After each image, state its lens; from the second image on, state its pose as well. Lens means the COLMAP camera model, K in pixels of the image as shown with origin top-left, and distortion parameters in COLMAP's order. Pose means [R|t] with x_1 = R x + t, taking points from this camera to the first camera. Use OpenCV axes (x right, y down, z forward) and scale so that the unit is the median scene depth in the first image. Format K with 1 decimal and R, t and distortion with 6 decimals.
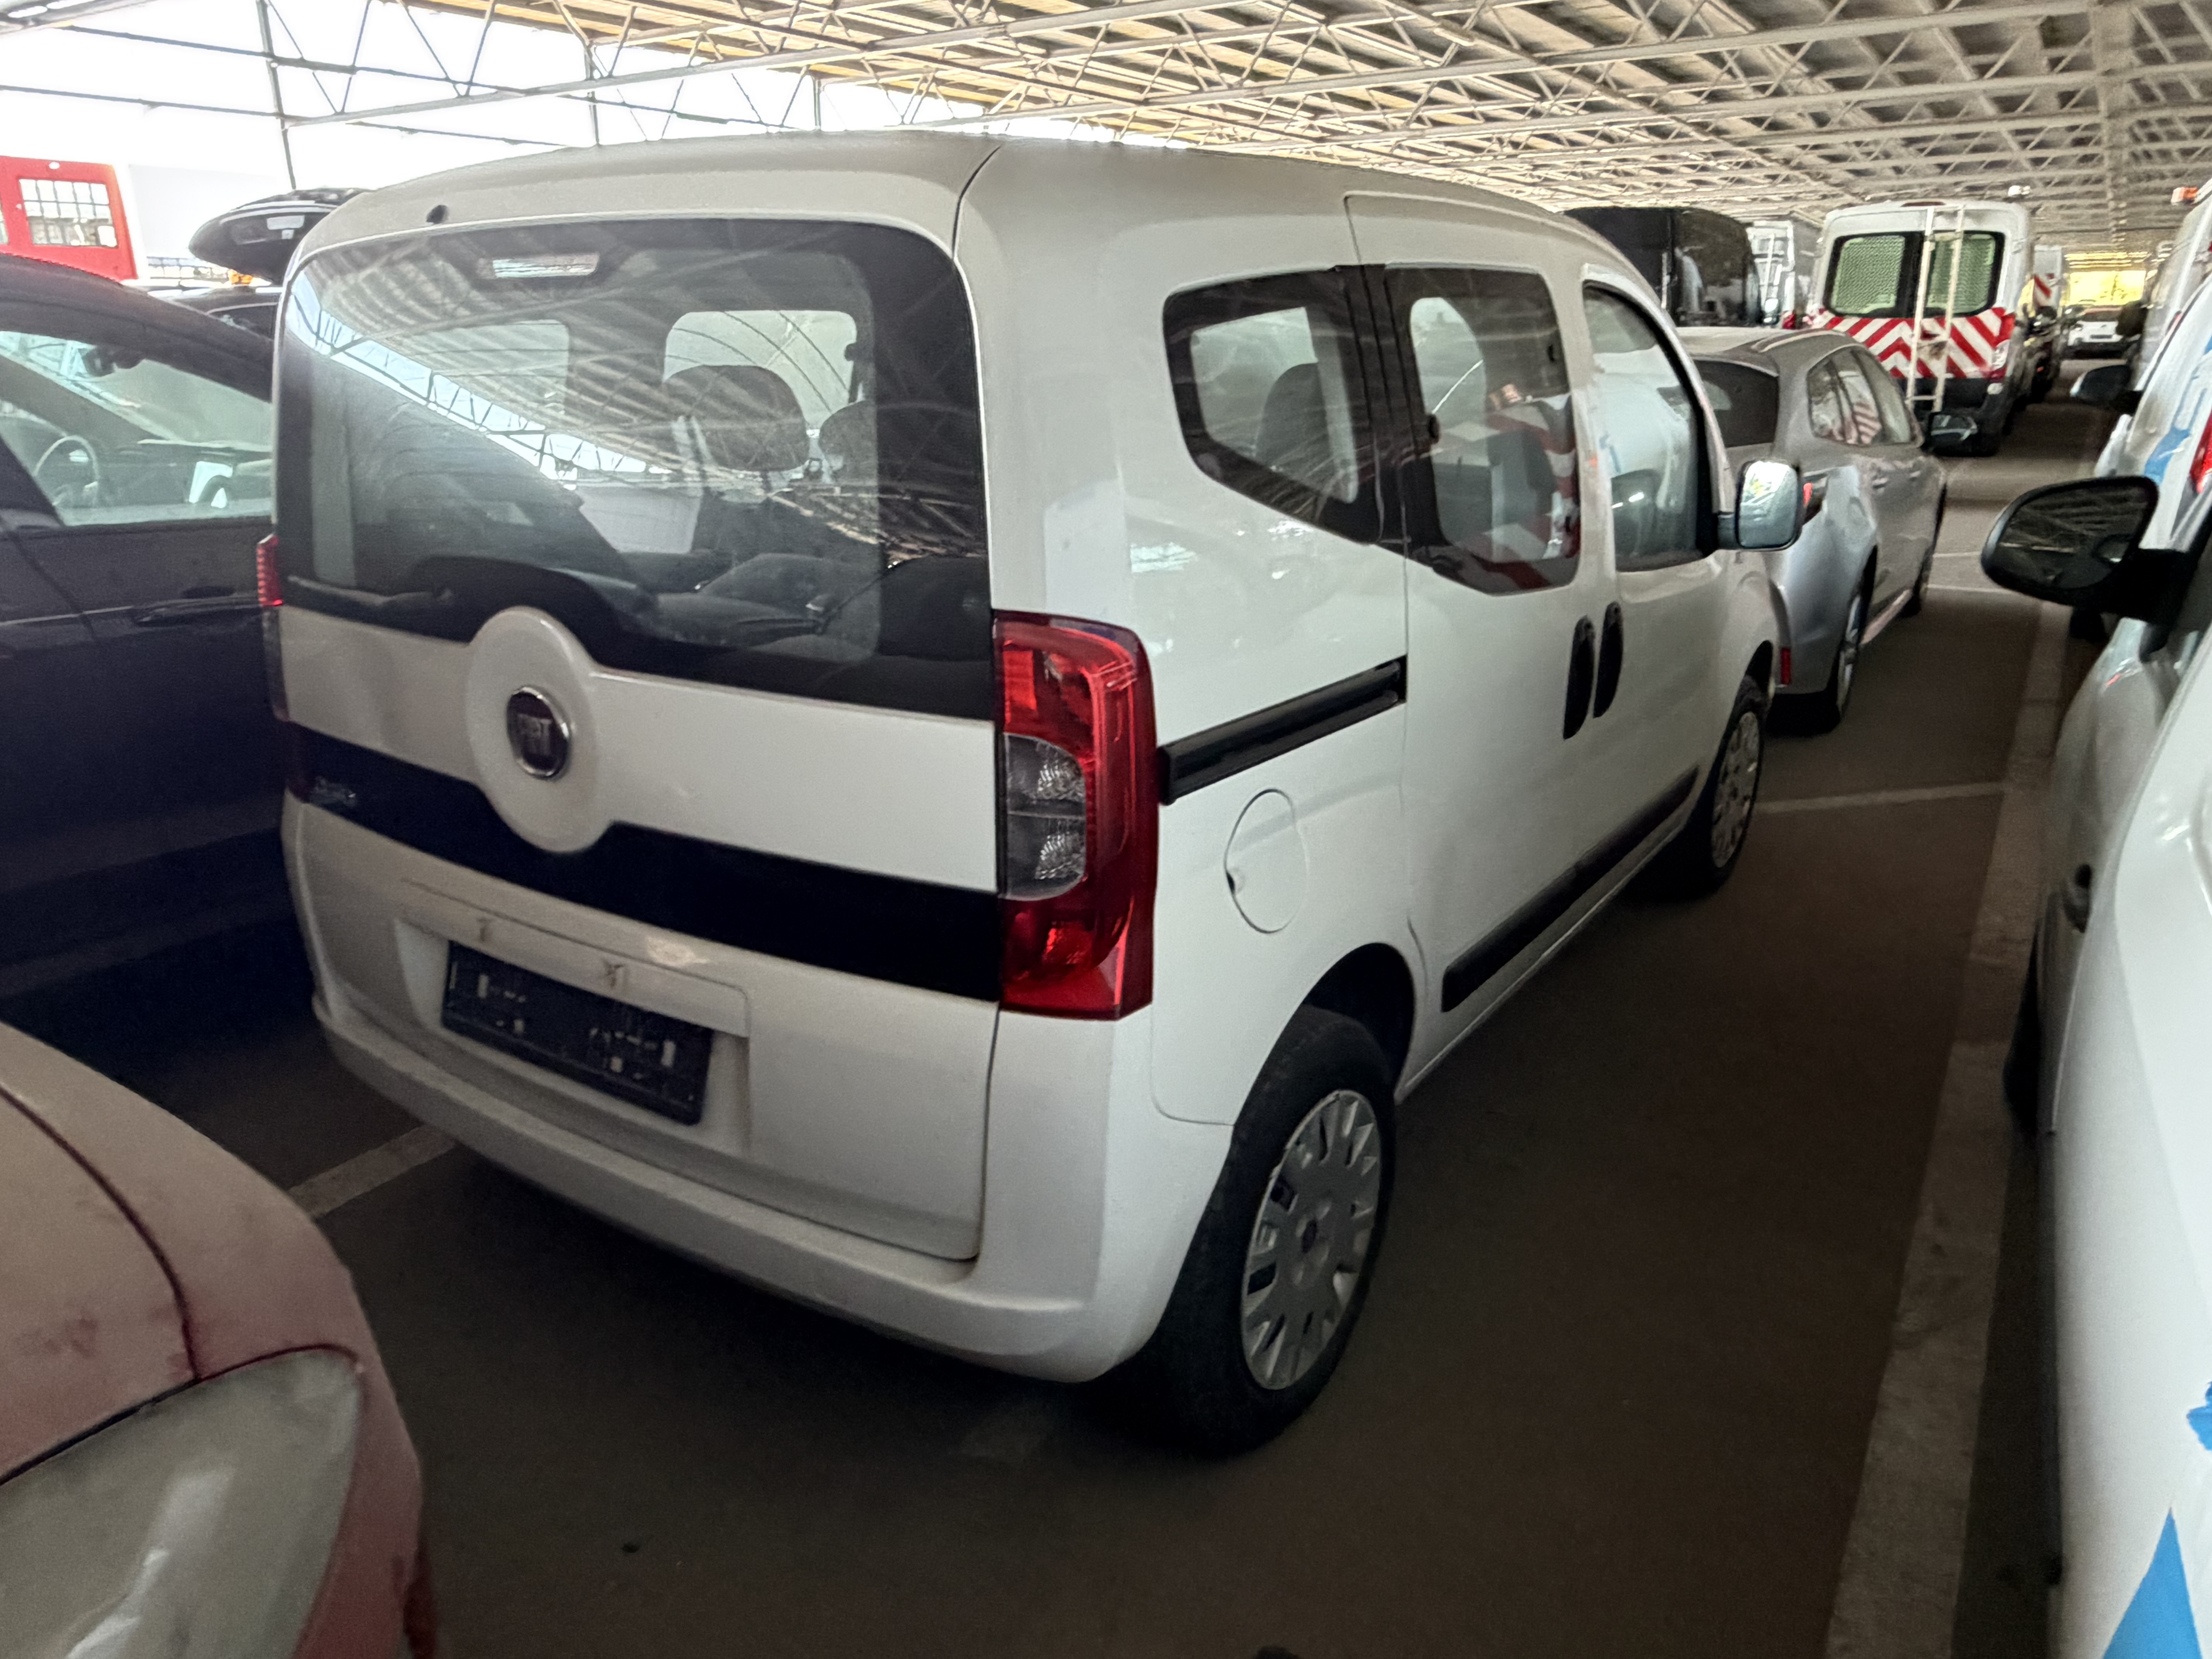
lens RADIAL K [[1512.1, 0, 1106.0], [0, 1512.1, 829.5], [0, 0, 1]] dist [0.008314, -0.000912]
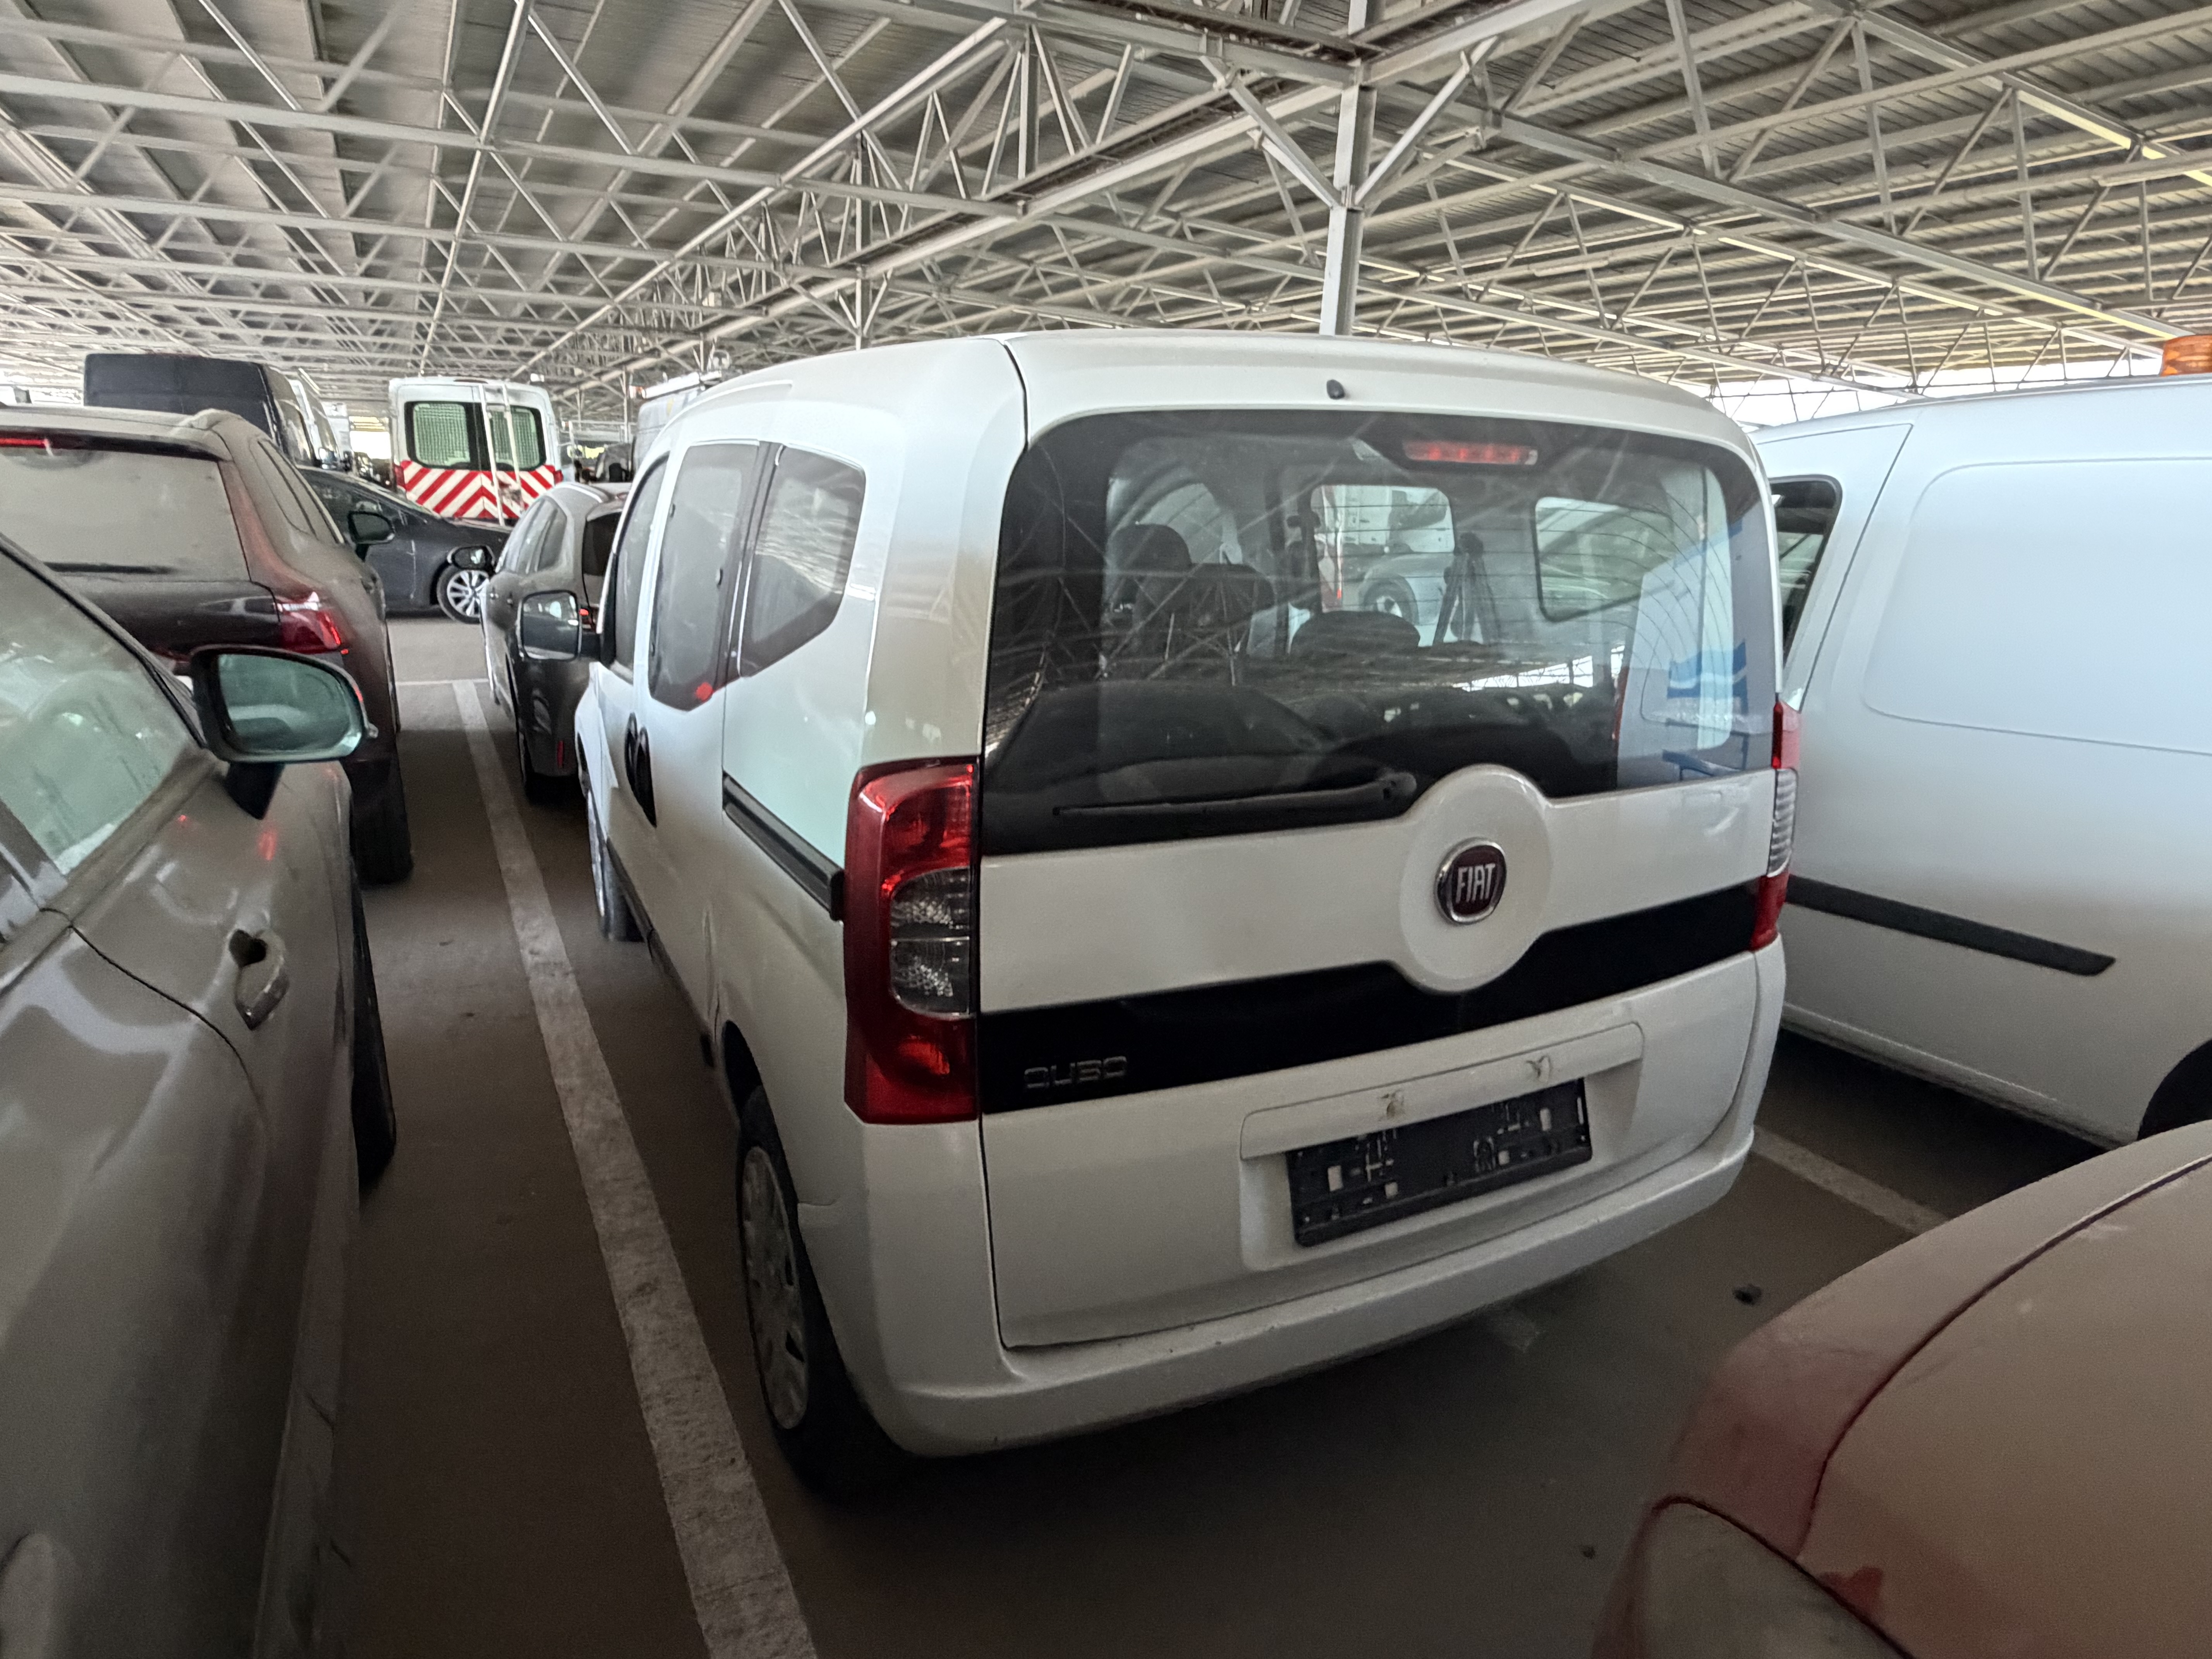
lens RADIAL K [[1230.5, 0, 1106.0], [0, 1230.5, 829.5], [0, 0, 1]] dist [-0.002405, -0.000482]
pose [[0.490733, -0.215611, 0.844212, -0.138972], [0.247848, 0.963416, 0.101984, -0.028550], [-0.835316, 0.159189, 0.526219, 0.085738]]
